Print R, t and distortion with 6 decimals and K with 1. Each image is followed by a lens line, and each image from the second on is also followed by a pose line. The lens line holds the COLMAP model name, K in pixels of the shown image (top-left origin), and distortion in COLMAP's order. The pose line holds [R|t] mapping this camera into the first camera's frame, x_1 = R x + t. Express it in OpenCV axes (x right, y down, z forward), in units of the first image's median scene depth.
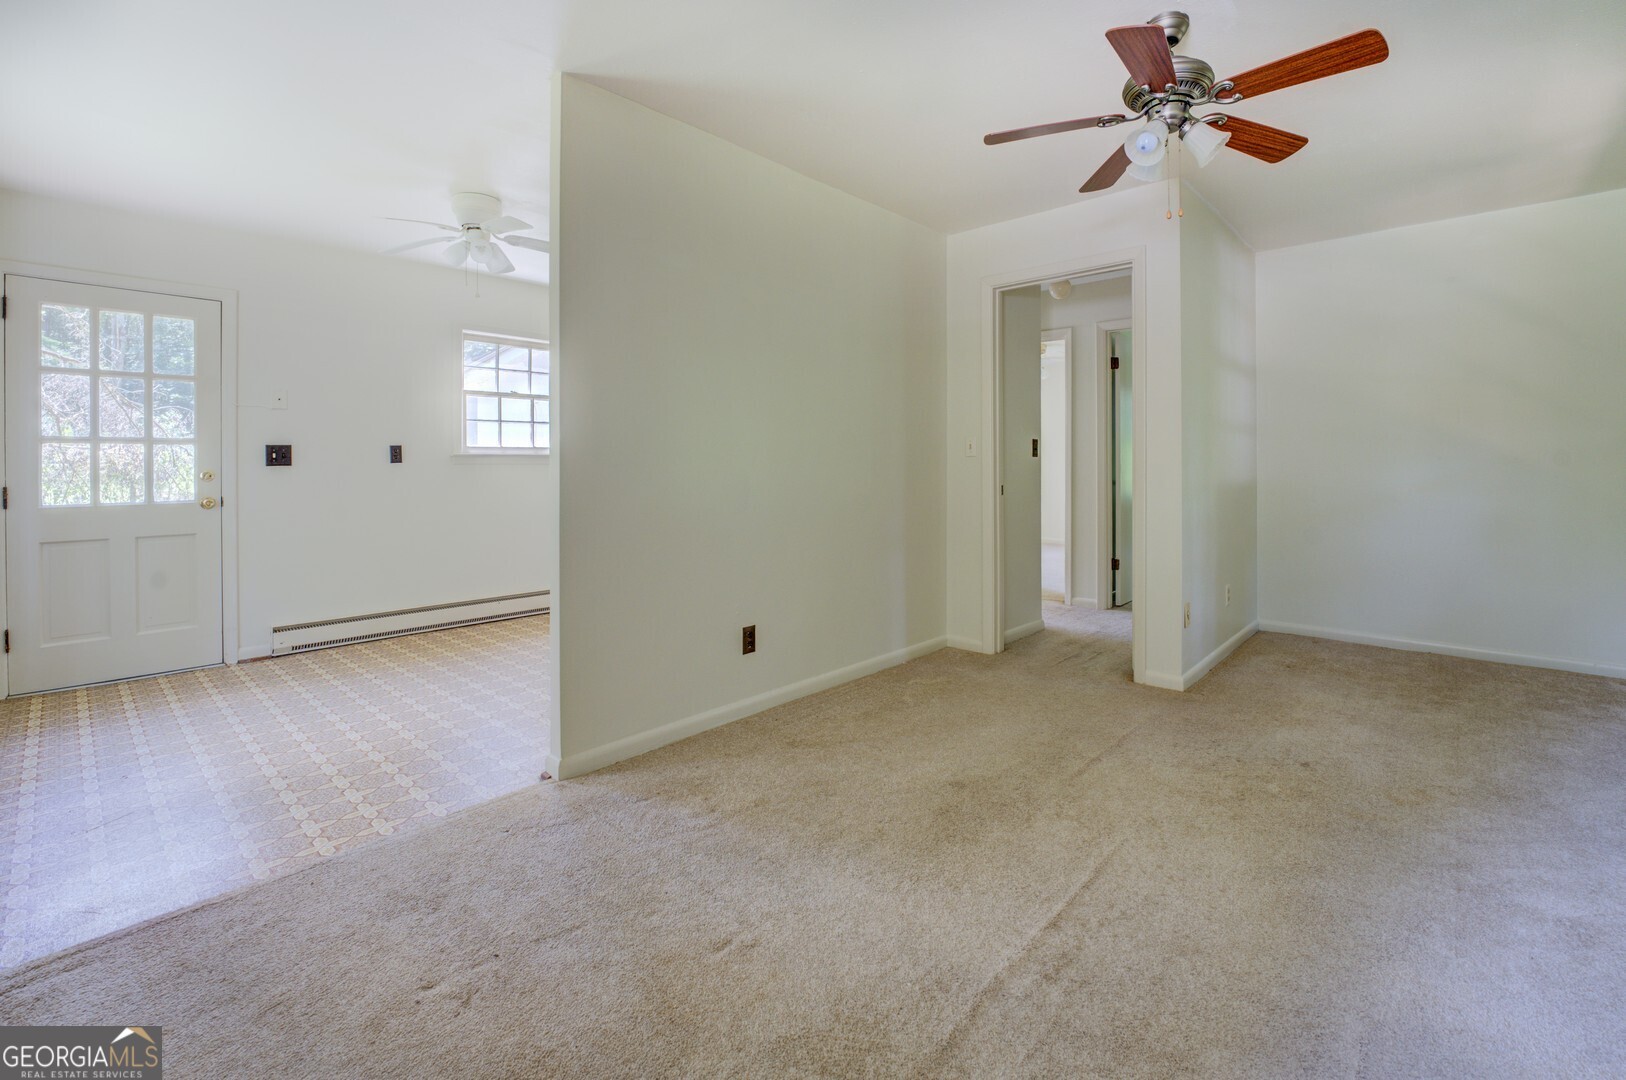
lens RADIAL K [[716.9, 0, 809.0], [0, 716.9, 461.4], [0, 0, 1]] dist [0.002927, 0.000770]
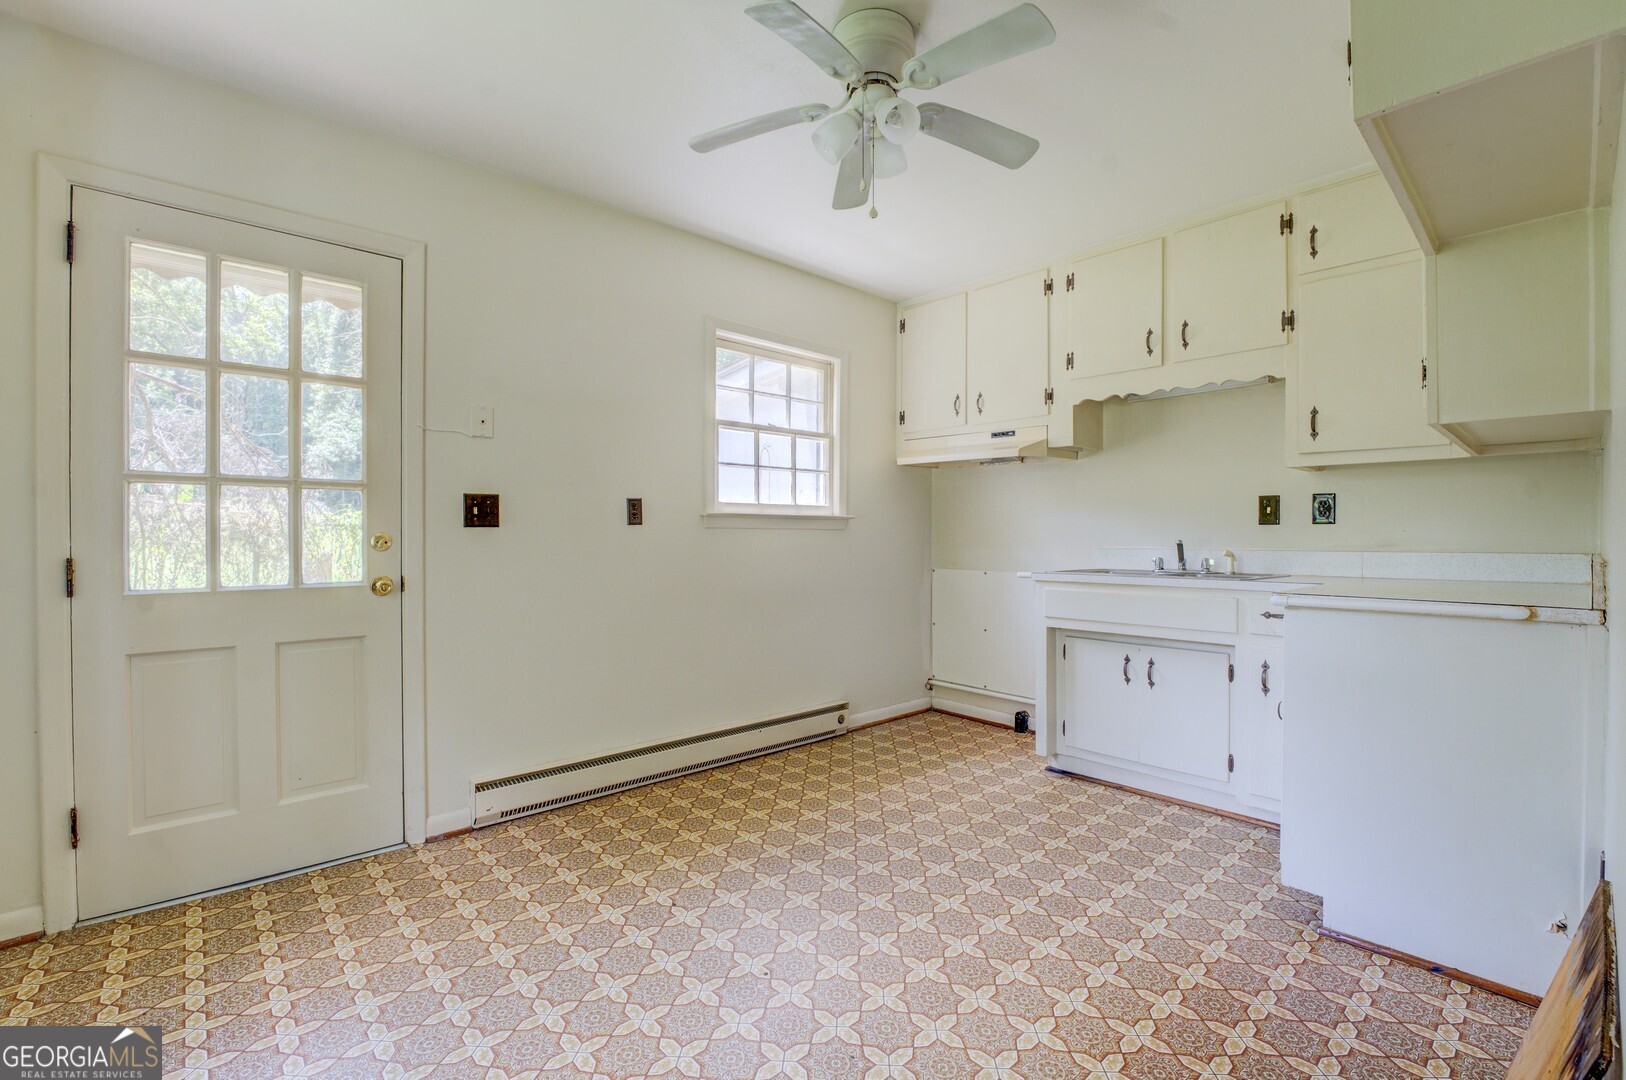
lens RADIAL K [[714.2, 0, 807.9], [0, 714.2, 539.7], [0, 0, 1]] dist [0.003693, -0.001008]
pose [[0.997664, 0.006814, -0.067971, -0.408846], [-0.006351, 0.999955, 0.007031, 0.011144], [0.068015, -0.006583, 0.997663, 0.391661]]
